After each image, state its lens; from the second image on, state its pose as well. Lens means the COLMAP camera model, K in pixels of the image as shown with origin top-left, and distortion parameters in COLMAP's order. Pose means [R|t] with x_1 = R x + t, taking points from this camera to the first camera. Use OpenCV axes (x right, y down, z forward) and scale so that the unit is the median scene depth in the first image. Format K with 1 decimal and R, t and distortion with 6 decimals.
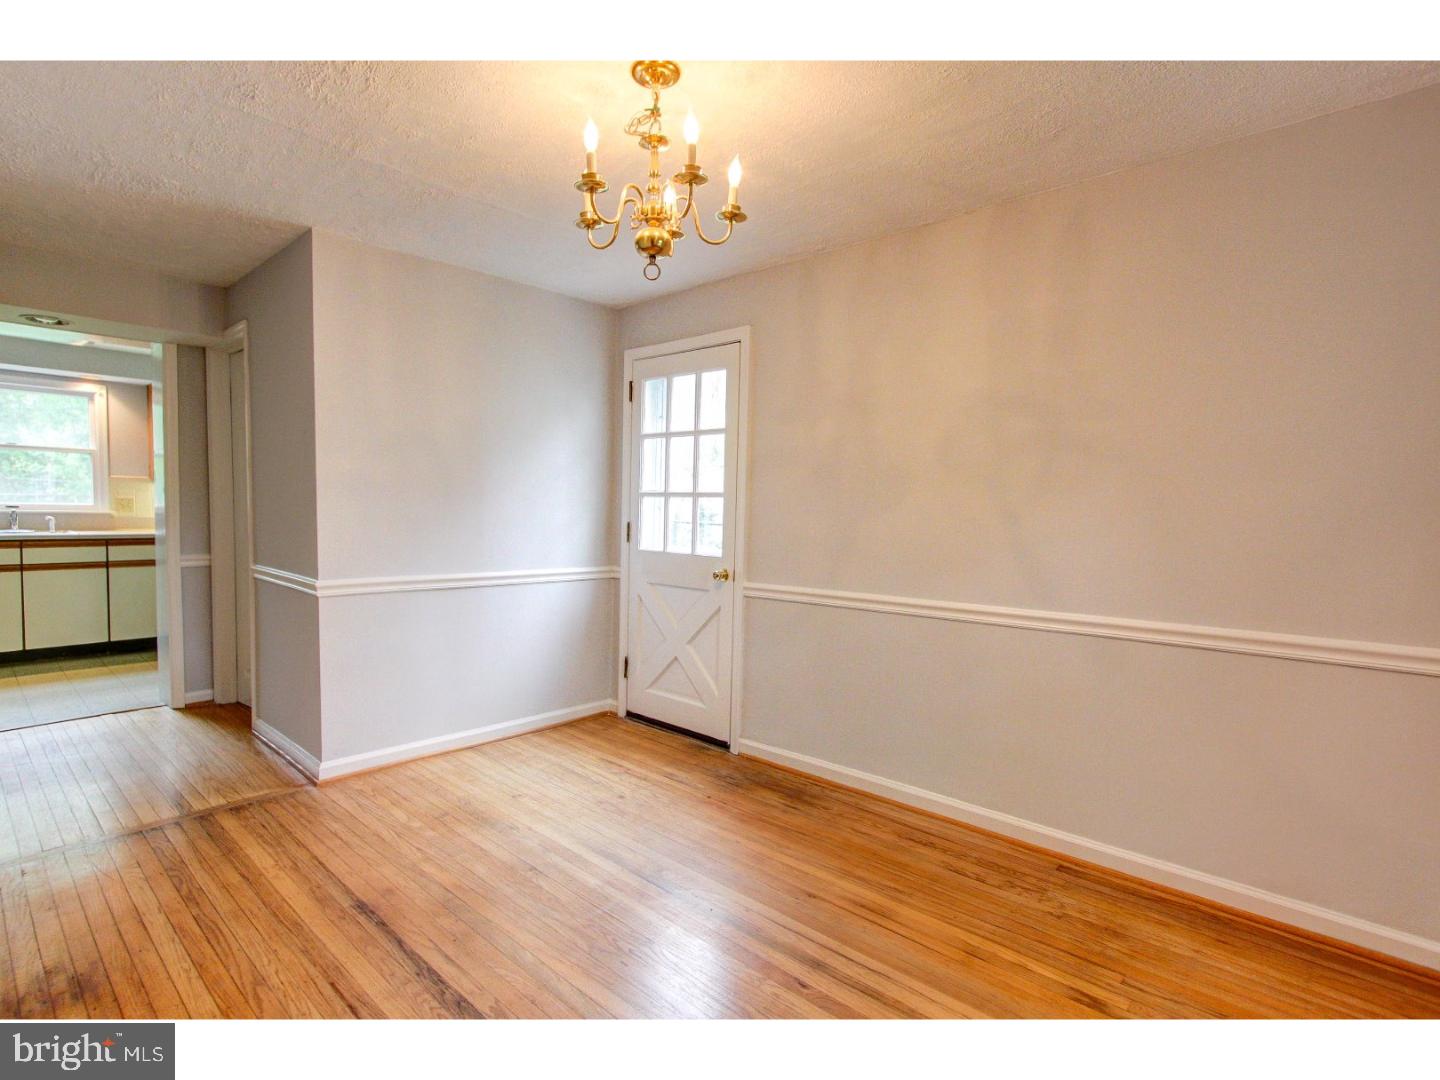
lens RADIAL K [[702.6, 0, 703.4], [0, 702.6, 551.3], [0, 0, 1]] dist [0.004334, 0.001009]
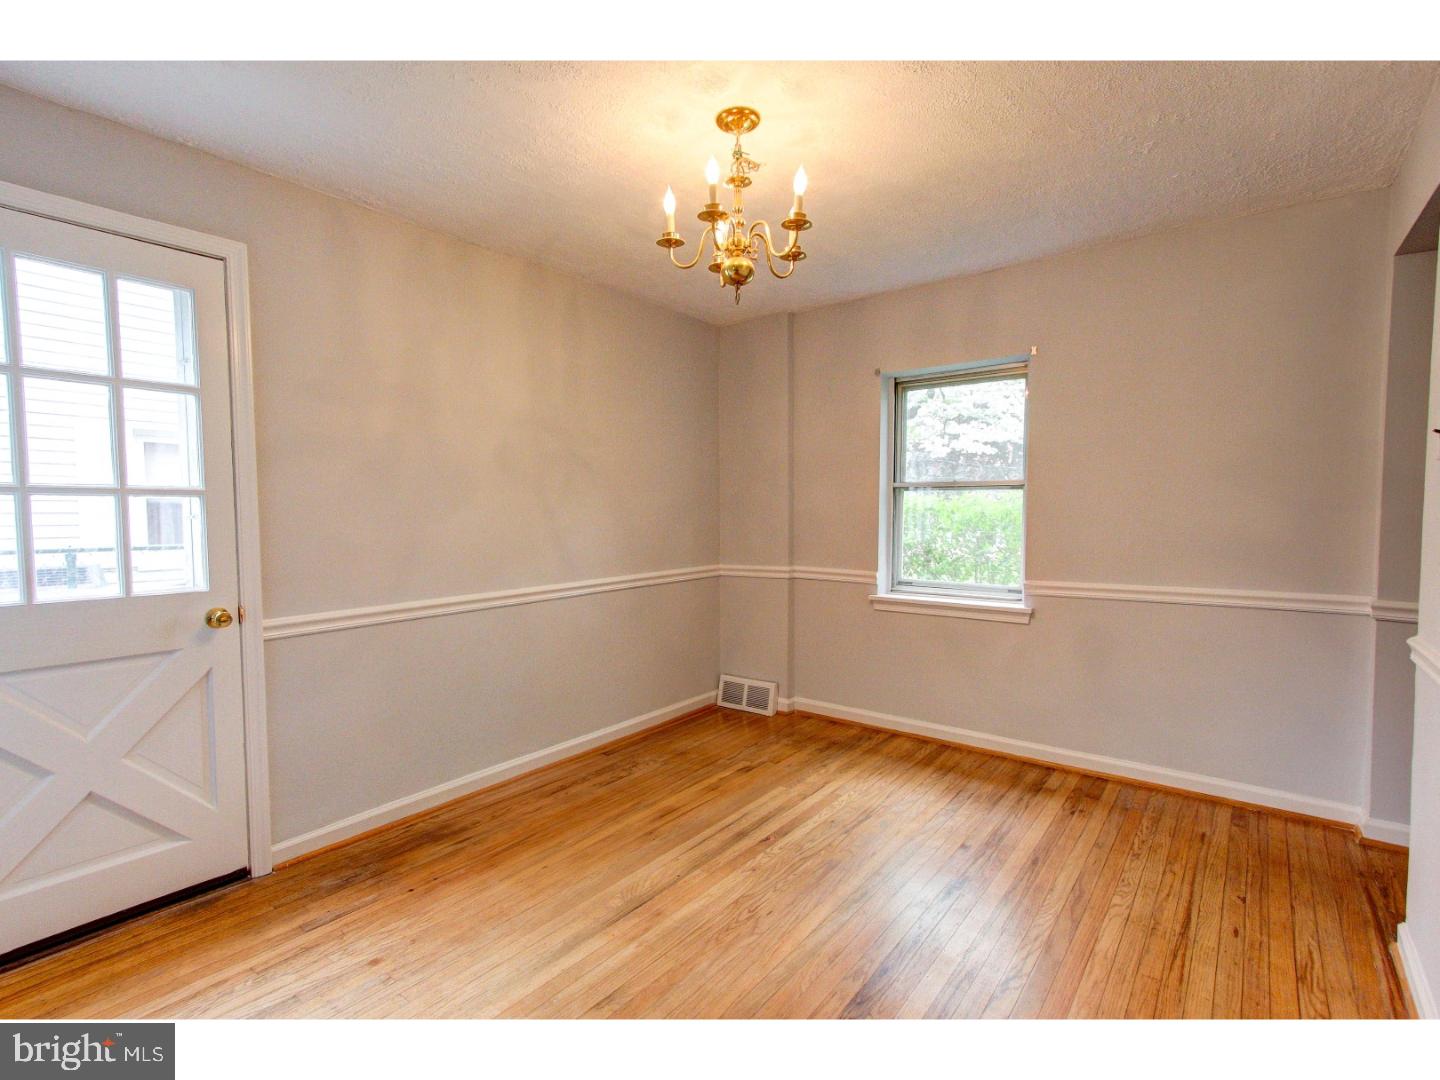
lens RADIAL K [[686.8, 0, 687.3], [0, 686.8, 549.7], [0, 0, 1]] dist [0.003849, 0.000764]
pose [[-0.050093, -0.073773, 0.996016, -0.703823], [0.065527, 0.994877, 0.076984, -0.055518], [-0.996593, 0.069122, -0.045002, 0.686330]]
